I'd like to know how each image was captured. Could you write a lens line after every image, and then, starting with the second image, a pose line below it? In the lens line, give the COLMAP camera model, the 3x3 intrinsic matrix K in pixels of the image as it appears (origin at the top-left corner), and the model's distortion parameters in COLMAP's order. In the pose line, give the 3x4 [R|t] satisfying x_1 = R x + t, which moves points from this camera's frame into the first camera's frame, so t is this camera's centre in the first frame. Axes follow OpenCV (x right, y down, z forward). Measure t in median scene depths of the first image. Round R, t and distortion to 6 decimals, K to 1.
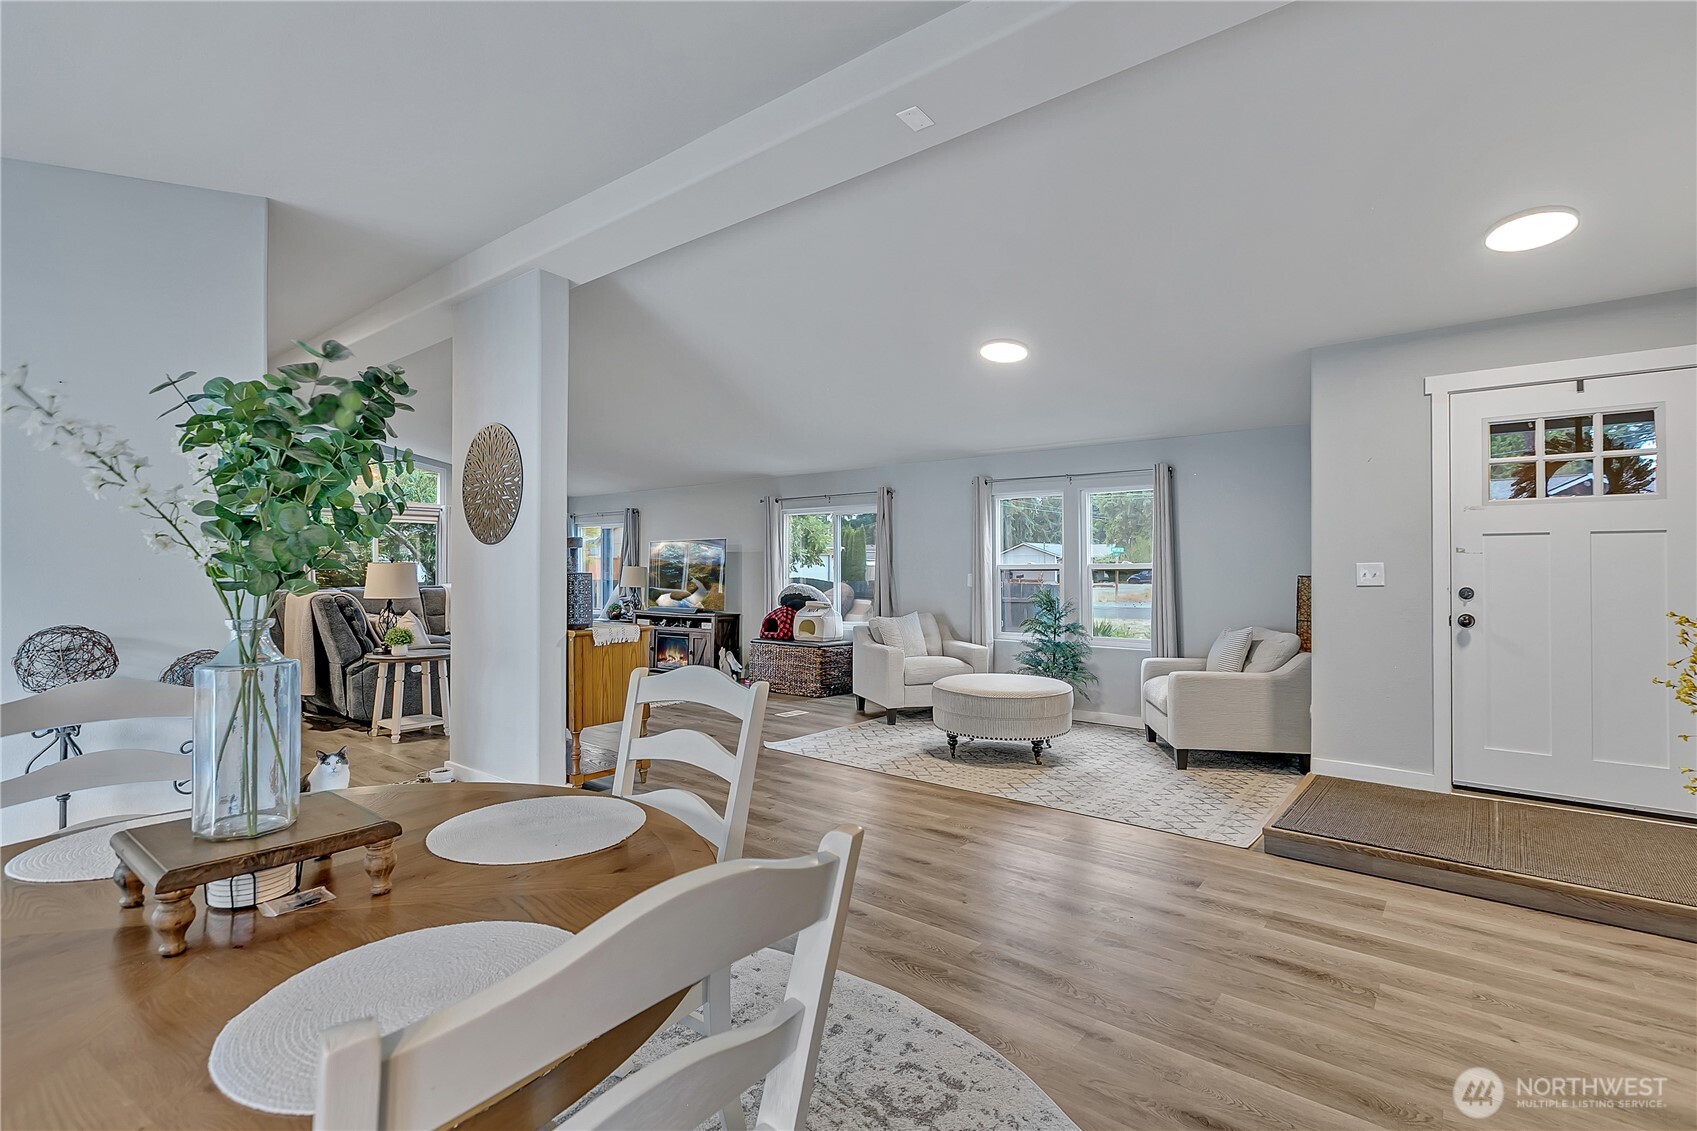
lens RADIAL K [[776.1, 0, 859.6], [0, 776.1, 566.5], [0, 0, 1]] dist [0.000929, 0.000196]
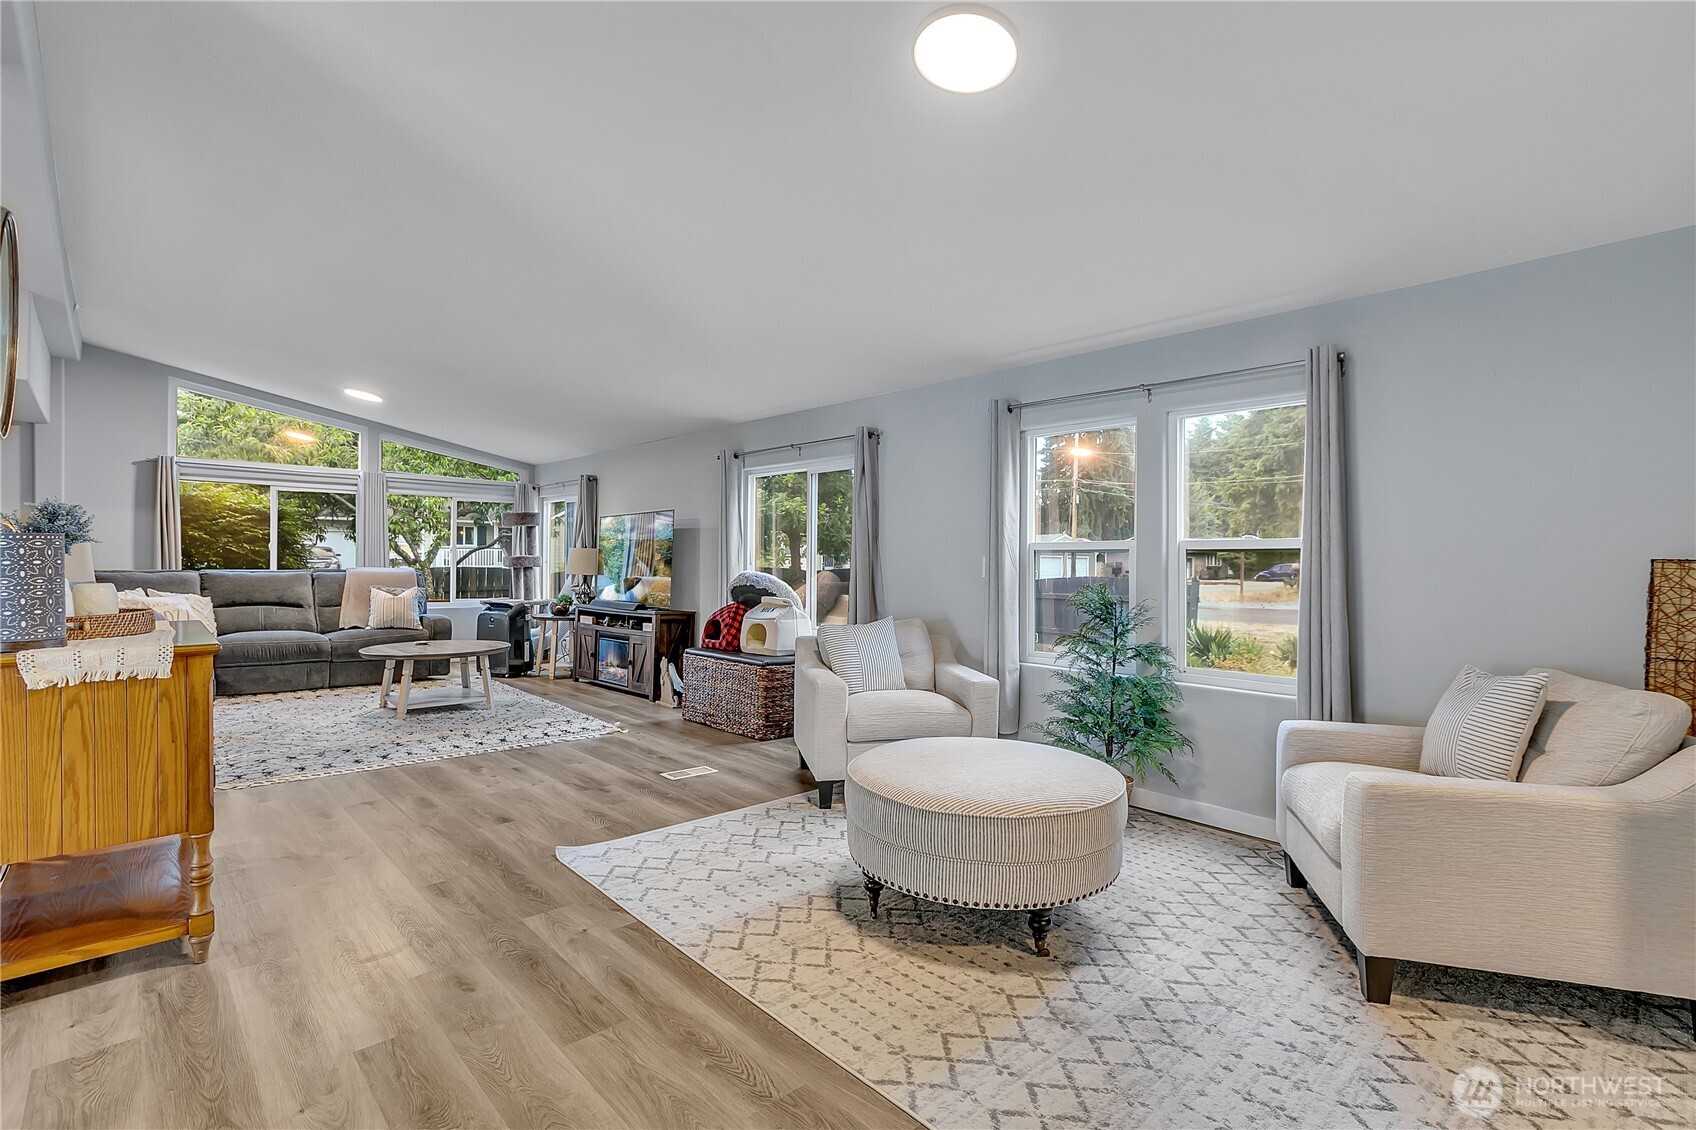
lens RADIAL K [[779.6, 0, 848.0], [0, 779.6, 565.0], [0, 0, 1]] dist [0.001743, -0.000094]
pose [[0.988886, 0.010387, -0.148314, 0.133282], [-0.009384, 0.999928, 0.007464, 0.012427], [0.148381, -0.005989, 0.988912, 0.379341]]
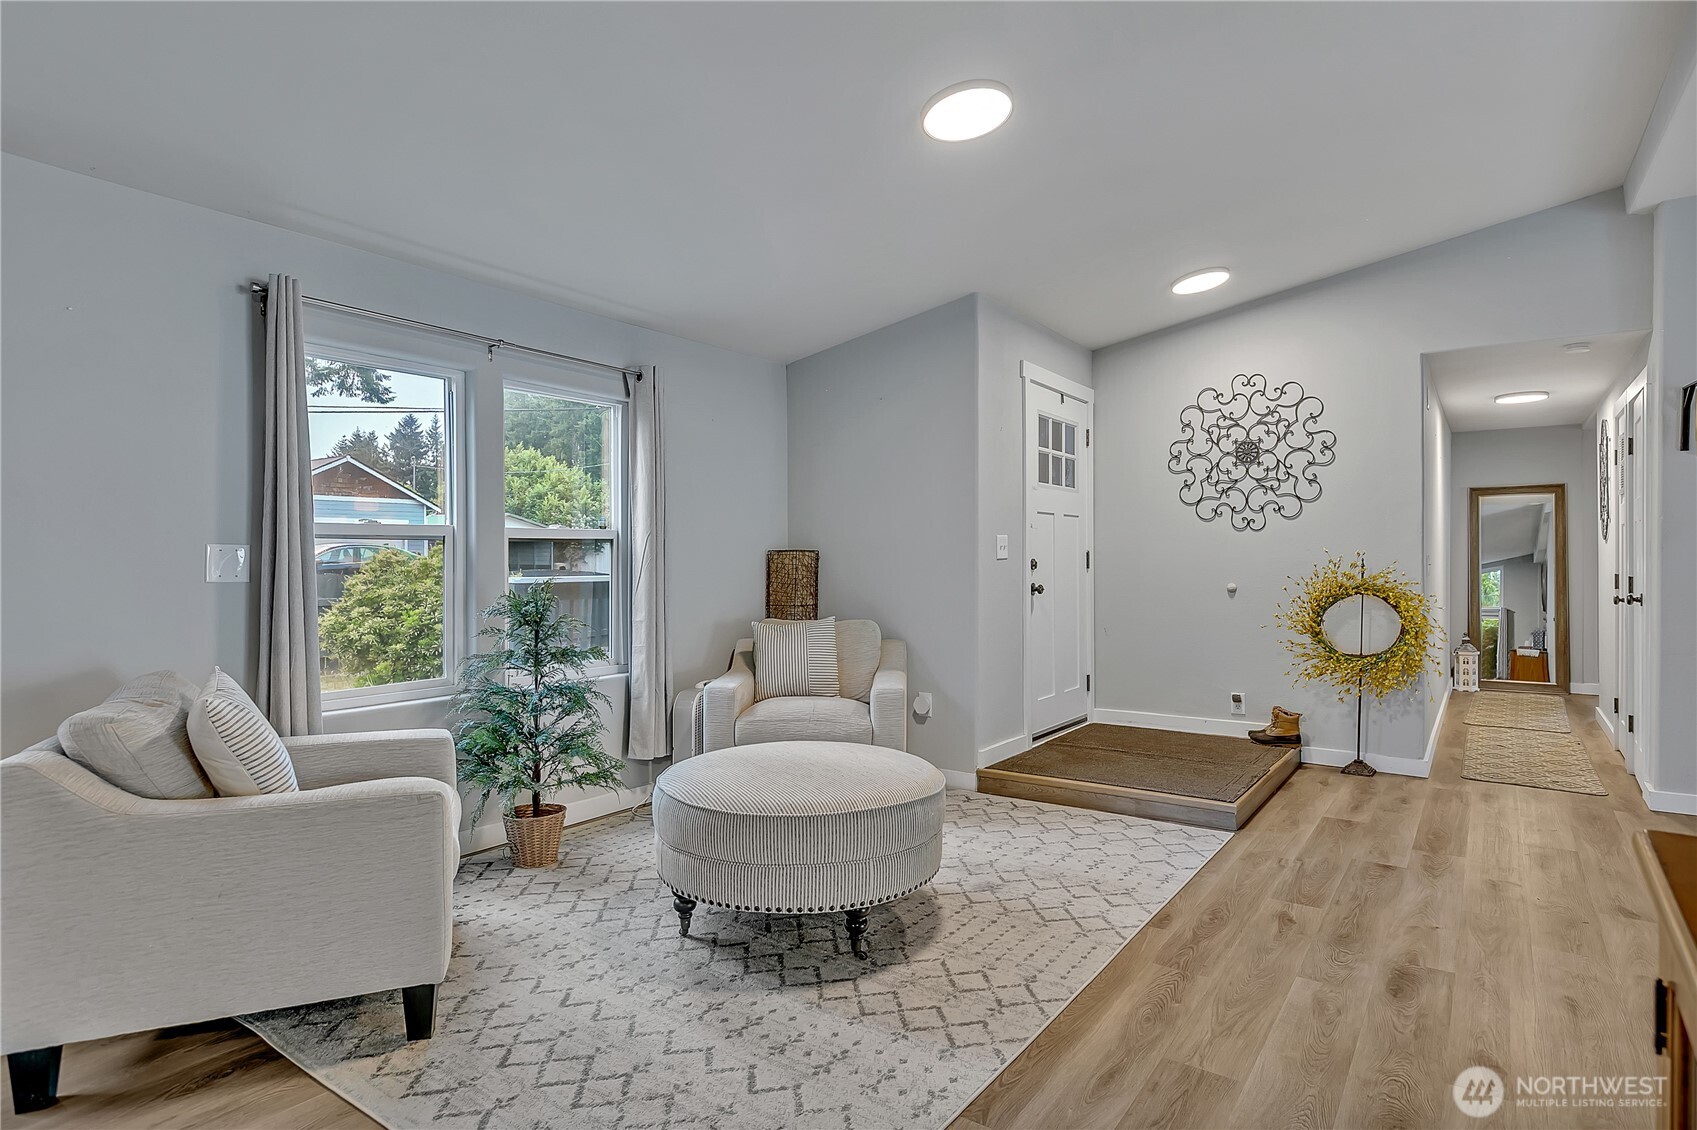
lens RADIAL K [[906.4, 0, 848.5], [0, 906.4, 565.0], [0, 0, 1]] dist [-0.003967, -0.000724]
pose [[-0.045895, -0.015934, 0.998819, -0.296351], [-0.007356, 0.999851, 0.015613, 0.010225], [-0.998919, -0.006631, -0.046006, 0.780311]]
